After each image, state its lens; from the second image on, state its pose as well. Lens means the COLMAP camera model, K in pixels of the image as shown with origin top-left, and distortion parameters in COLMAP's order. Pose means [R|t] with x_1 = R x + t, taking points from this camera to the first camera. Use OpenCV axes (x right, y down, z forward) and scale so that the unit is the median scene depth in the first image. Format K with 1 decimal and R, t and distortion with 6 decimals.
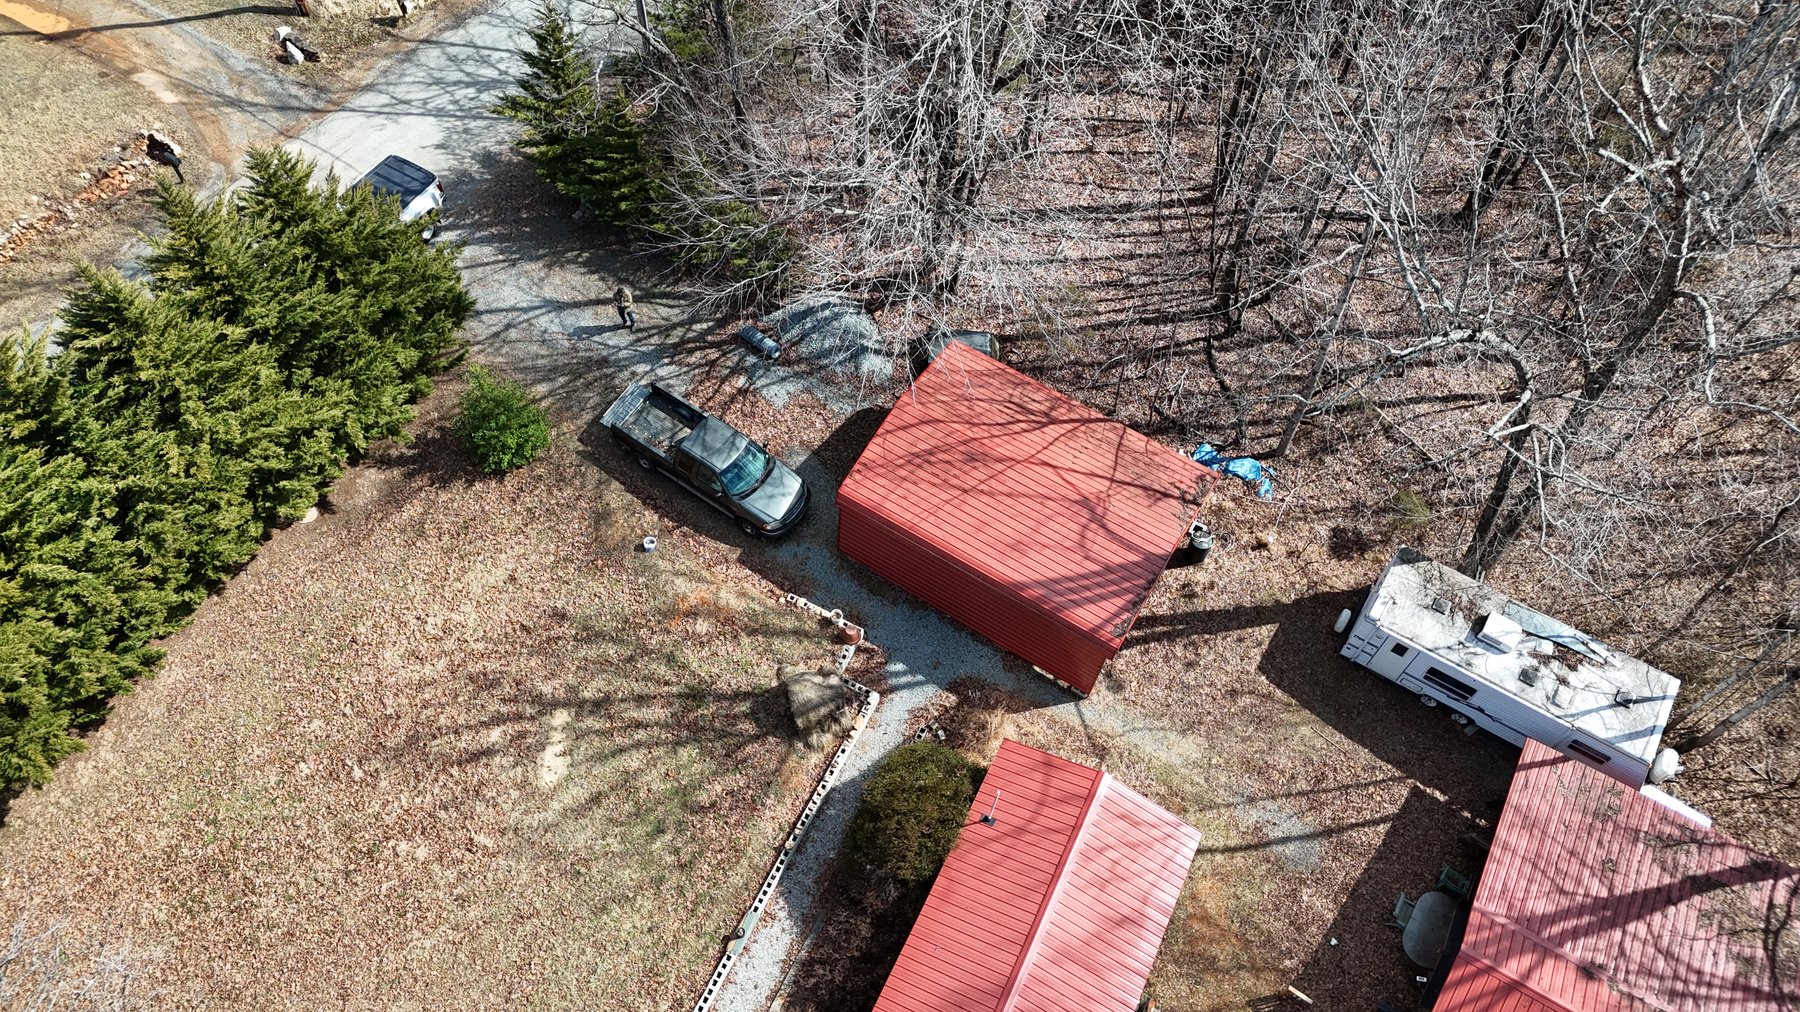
lens RADIAL K [[1326.3, 0, 907.6], [0, 1326.3, 494.2], [0, 0, 1]] dist [0.080393, -0.068721]
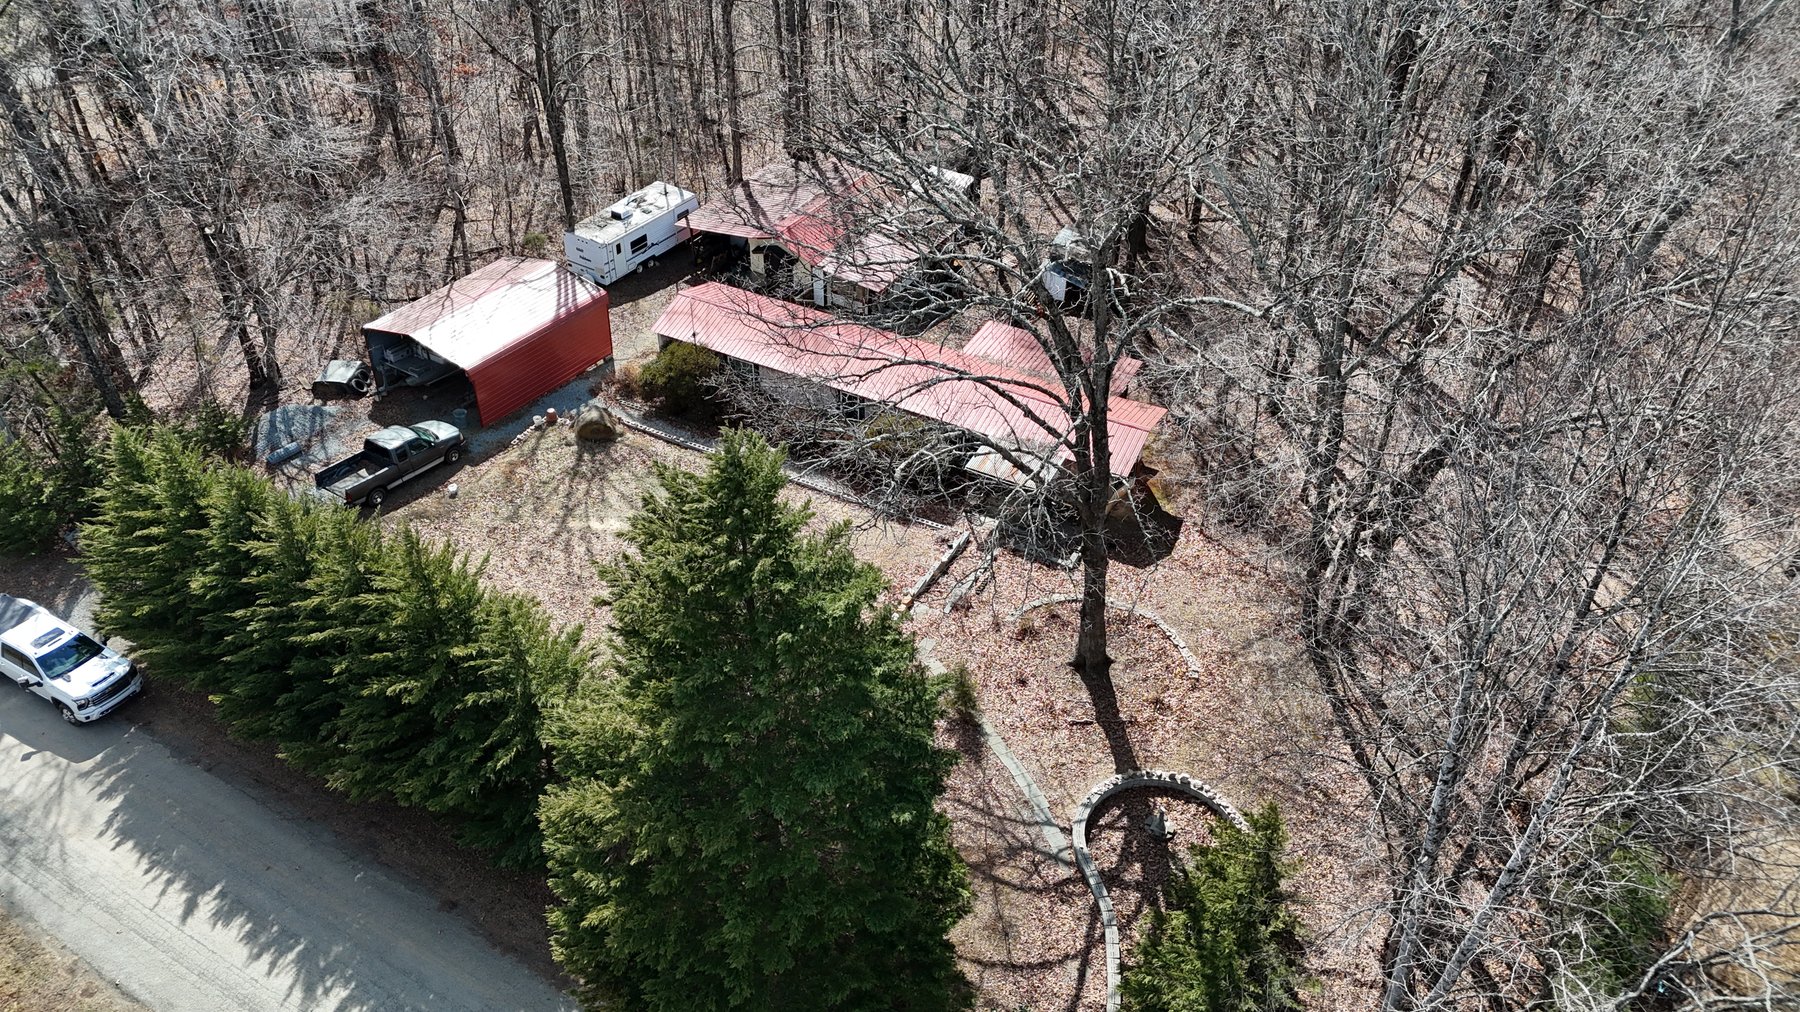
lens RADIAL K [[1301.3, 0, 905.1], [0, 1301.3, 507.7], [0, 0, 1]] dist [0.113390, -0.182909]
pose [[0.000361, -0.638191, 0.769878, -1.485473], [0.832627, 0.426576, 0.353221, -0.055172], [-0.553834, 0.640893, 0.531529, 0.004141]]
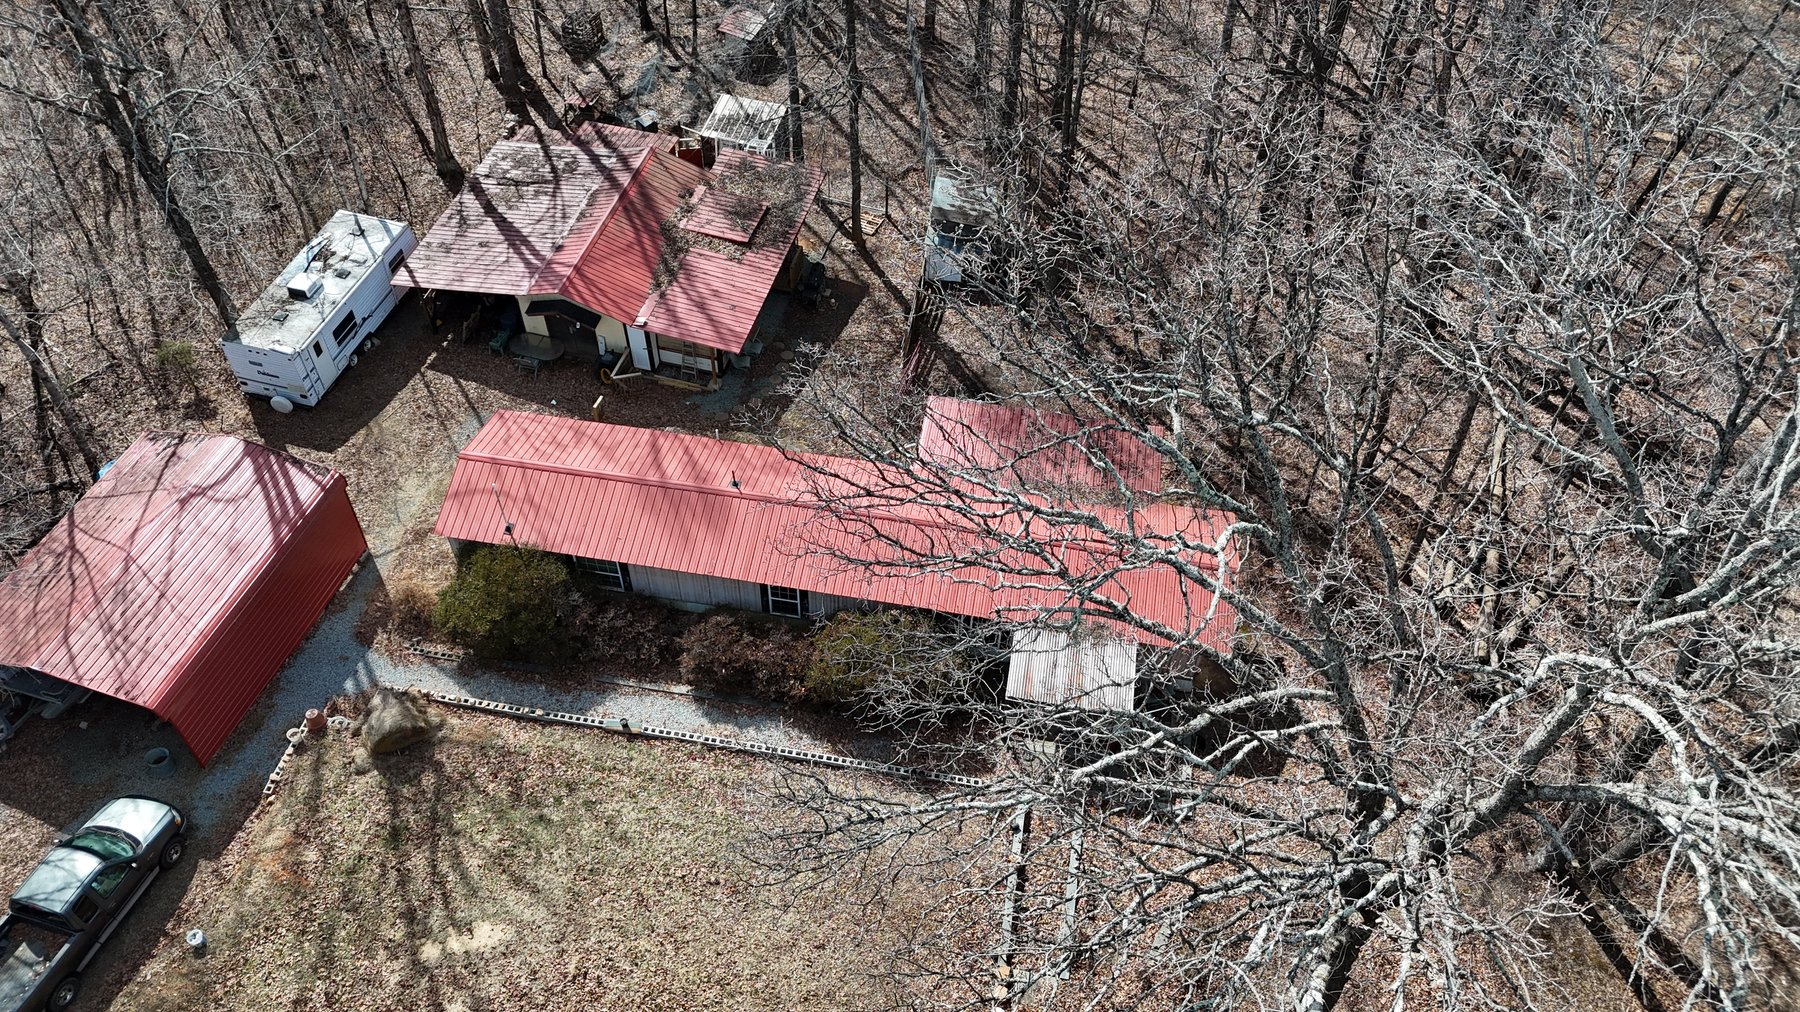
lens RADIAL K [[1317.1, 0, 905.4], [0, 1317.1, 501.8], [0, 0, 1]] dist [0.084462, -0.083117]
pose [[-0.291733, -0.739542, 0.606605, -0.737563], [0.792632, 0.168054, 0.586082, -0.175775], [-0.535374, 0.651794, 0.537158, 0.139611]]
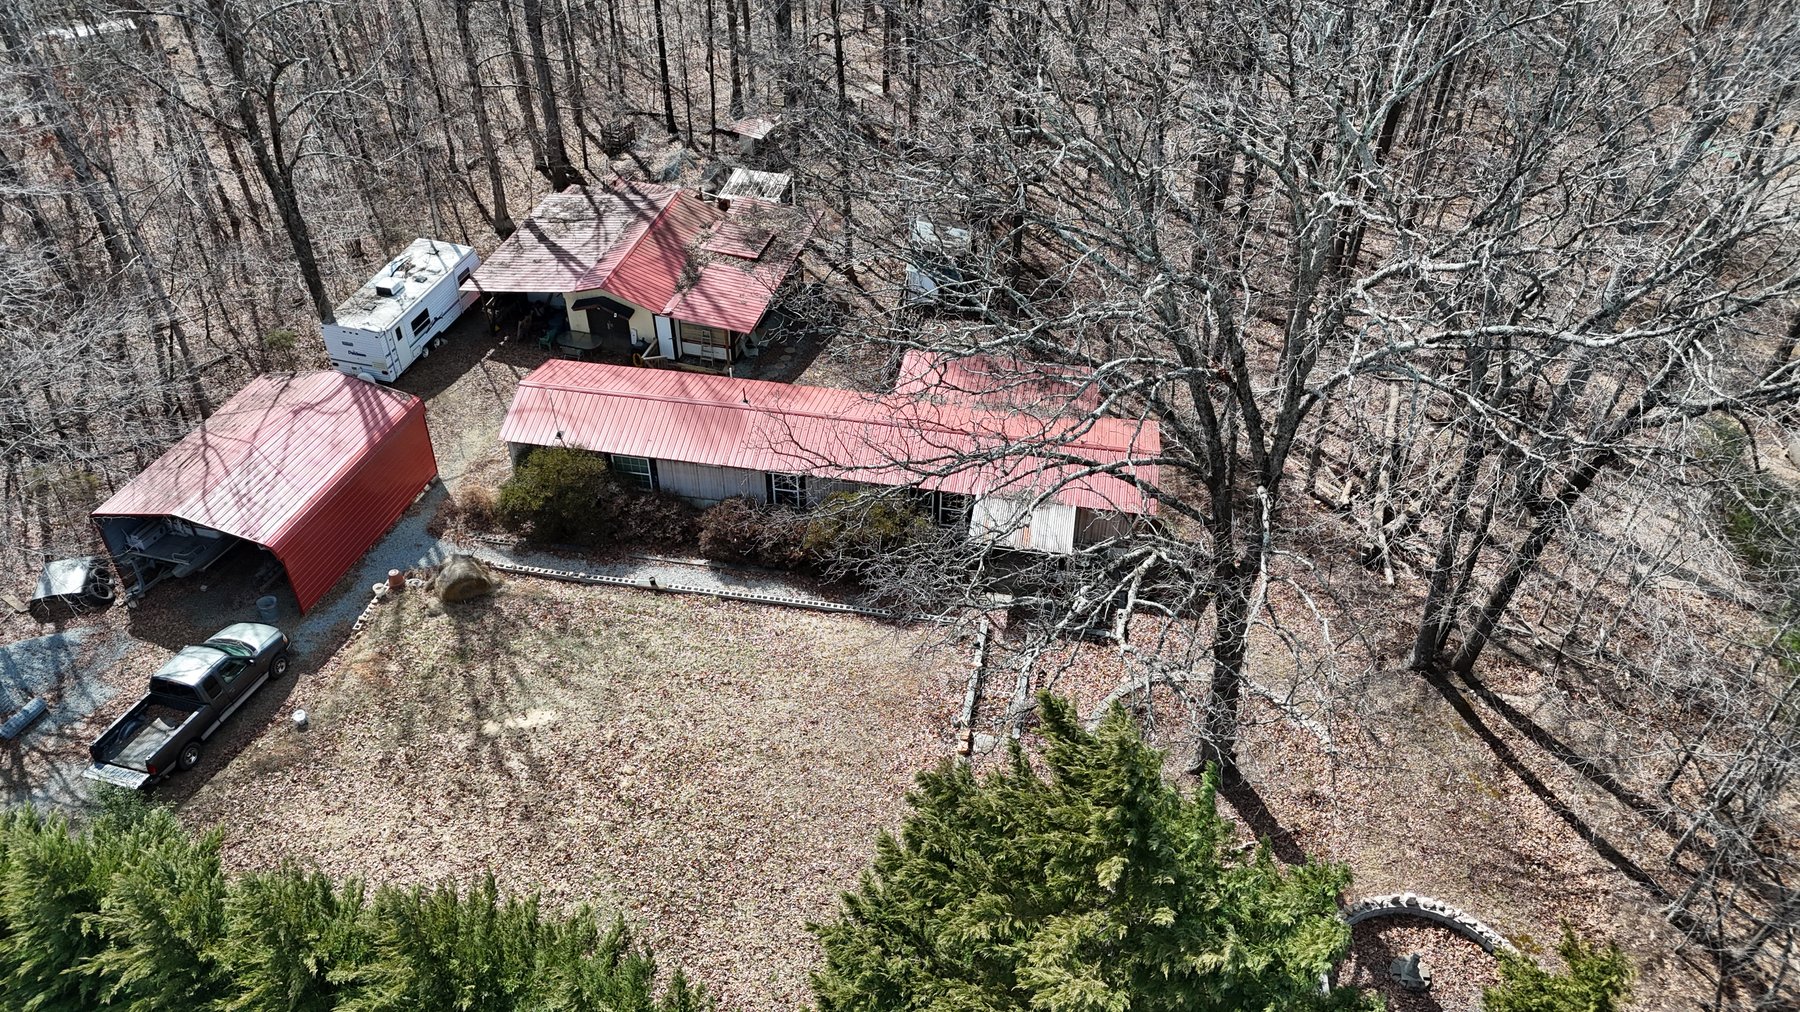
lens RADIAL K [[1317.1, 0, 905.4], [0, 1317.1, 501.8], [0, 0, 1]] dist [0.084462, -0.083117]
pose [[-0.297251, -0.623975, 0.722701, -1.125590], [0.798330, 0.252776, 0.546602, -0.225129], [-0.523747, 0.739432, 0.423000, 0.229201]]
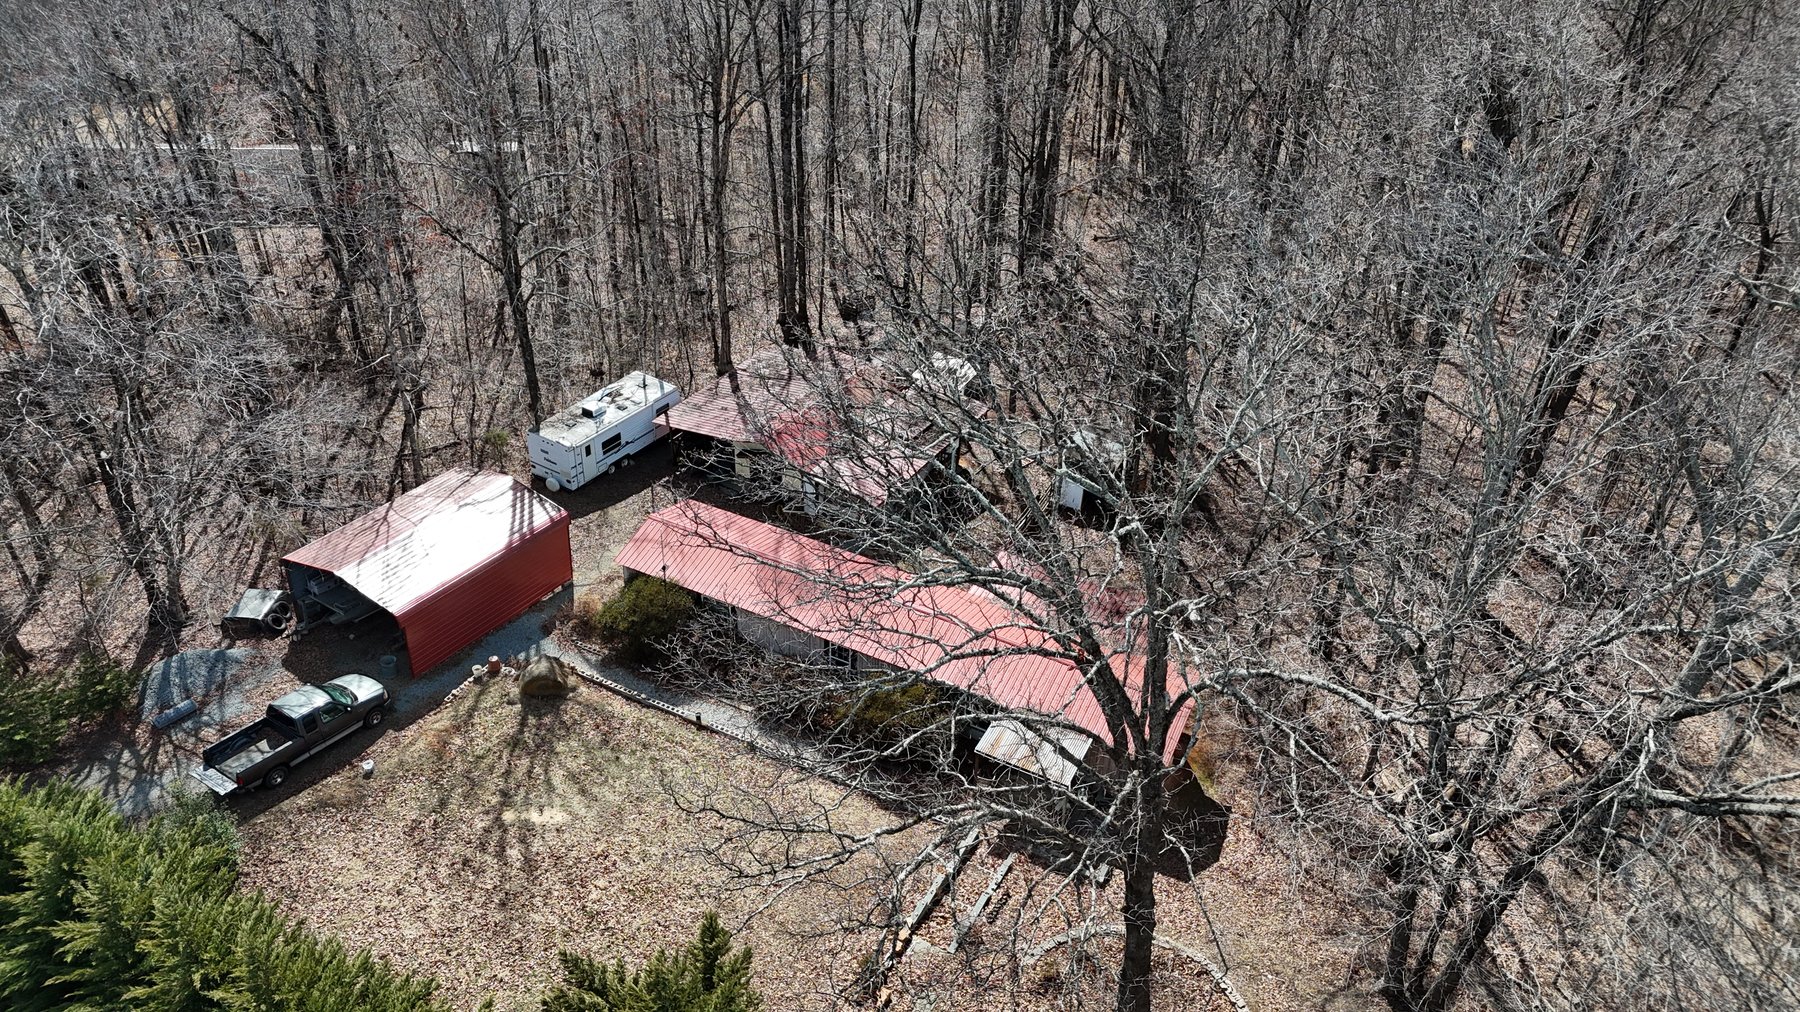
lens RADIAL K [[1317.1, 0, 905.4], [0, 1317.1, 501.8], [0, 0, 1]] dist [0.084462, -0.083117]
pose [[0.007748, -0.570494, 0.821265, -1.202628], [0.823569, 0.469460, 0.318342, -0.067251], [-0.567163, 0.673902, 0.473478, -0.001176]]
